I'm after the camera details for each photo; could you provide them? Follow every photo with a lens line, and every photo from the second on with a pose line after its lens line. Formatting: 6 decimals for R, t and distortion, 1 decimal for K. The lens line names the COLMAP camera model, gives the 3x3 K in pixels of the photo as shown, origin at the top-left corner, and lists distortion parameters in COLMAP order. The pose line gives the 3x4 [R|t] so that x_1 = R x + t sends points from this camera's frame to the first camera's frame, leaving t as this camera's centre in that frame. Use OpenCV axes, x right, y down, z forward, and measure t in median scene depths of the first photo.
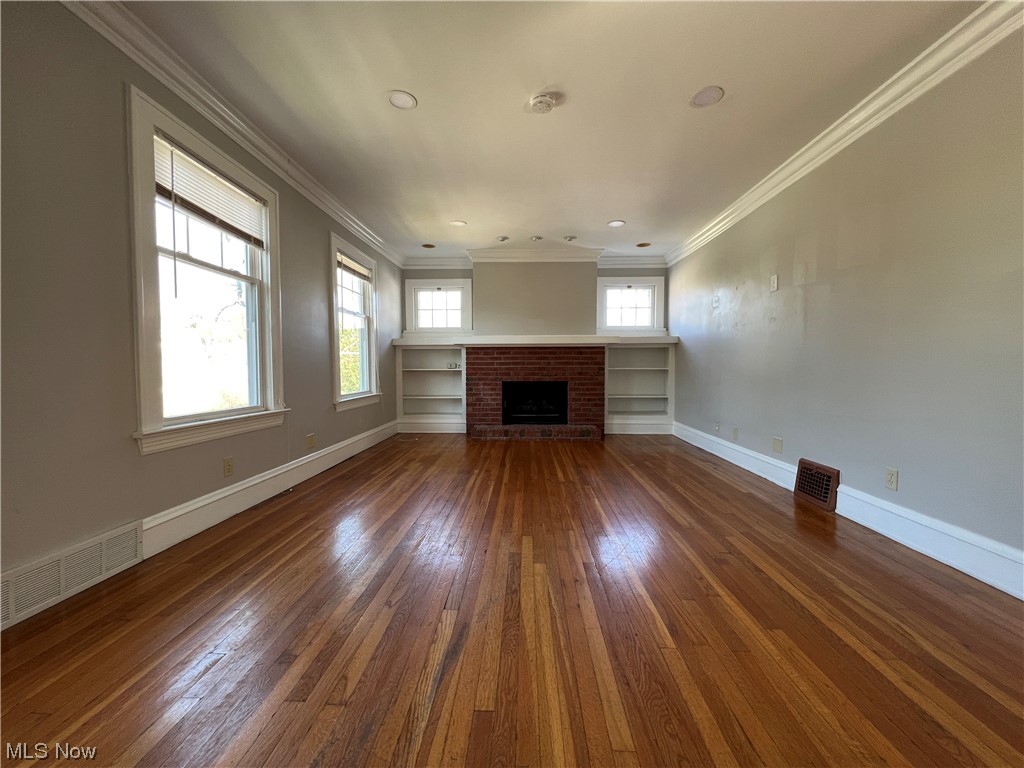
lens RADIAL K [[408.1, 0, 512.0], [0, 408.1, 384.0], [0, 0, 1]] dist [-0.002684, 0.000069]
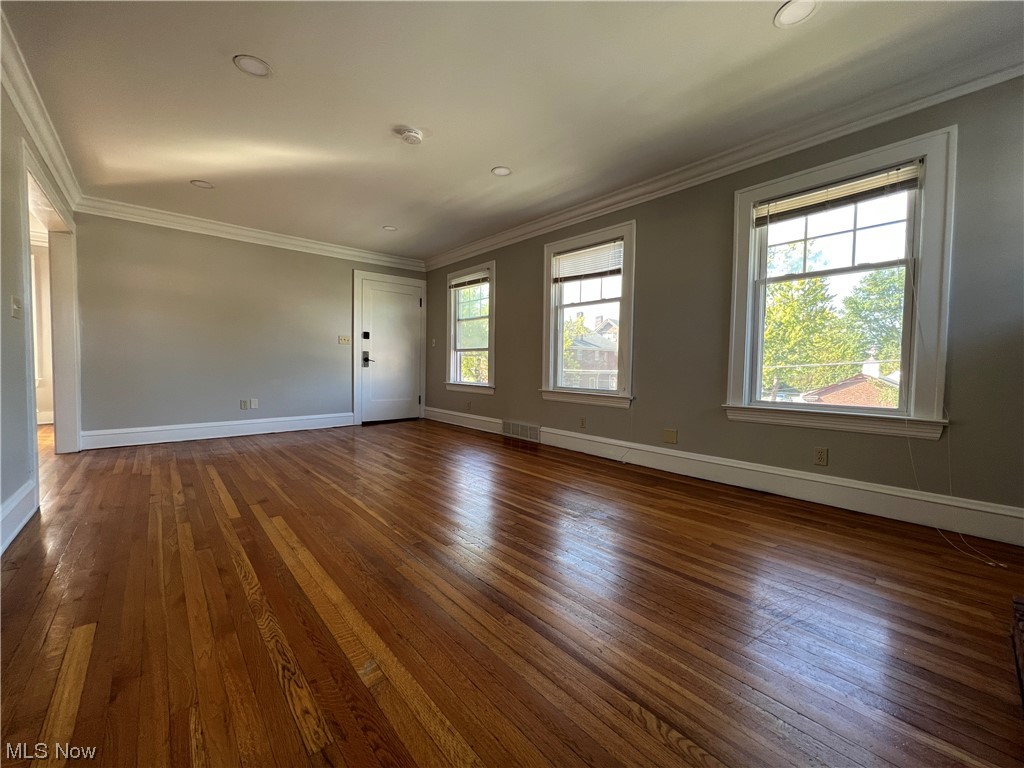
lens RADIAL K [[408.1, 0, 512.0], [0, 408.1, 384.0], [0, 0, 1]] dist [-0.002684, 0.000069]
pose [[-0.730301, 0.038067, -0.682064, 0.319386], [-0.029034, 0.995814, 0.086665, -0.044304], [0.682509, 0.083095, -0.726139, 0.982013]]
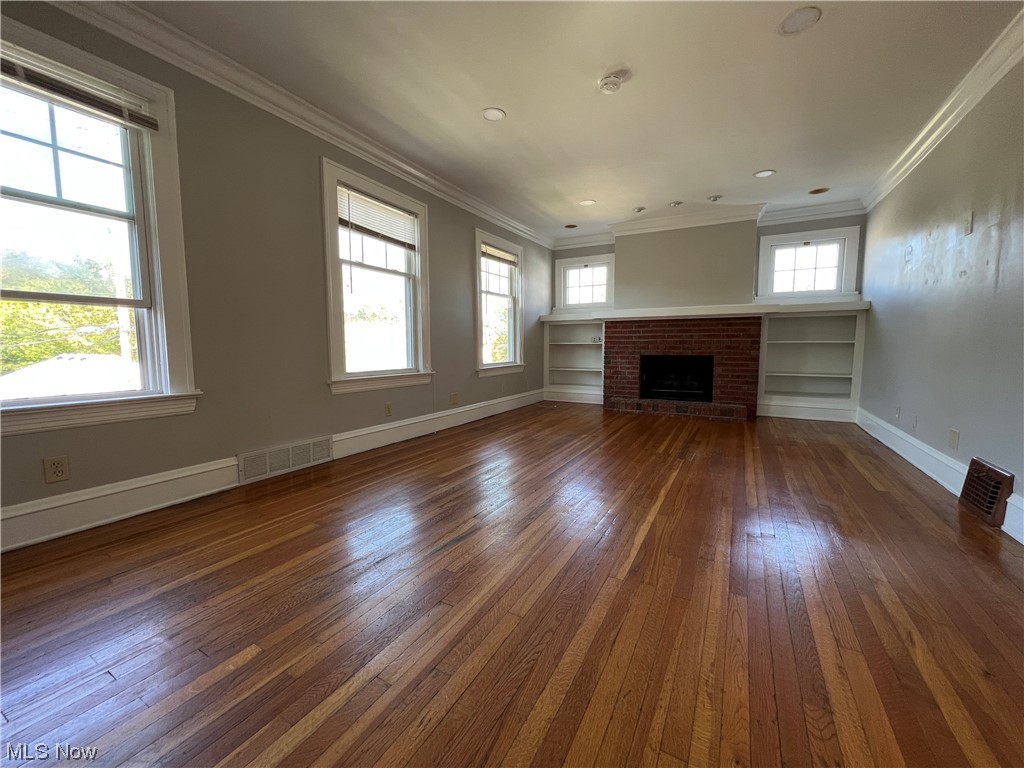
lens RADIAL K [[408.1, 0, 512.0], [0, 408.1, 384.0], [0, 0, 1]] dist [-0.002684, 0.000069]
pose [[0.889988, 0.043343, -0.453920, 0.166178], [-0.017019, 0.997936, 0.061922, 0.008539], [0.455667, -0.047385, 0.888888, -0.035965]]
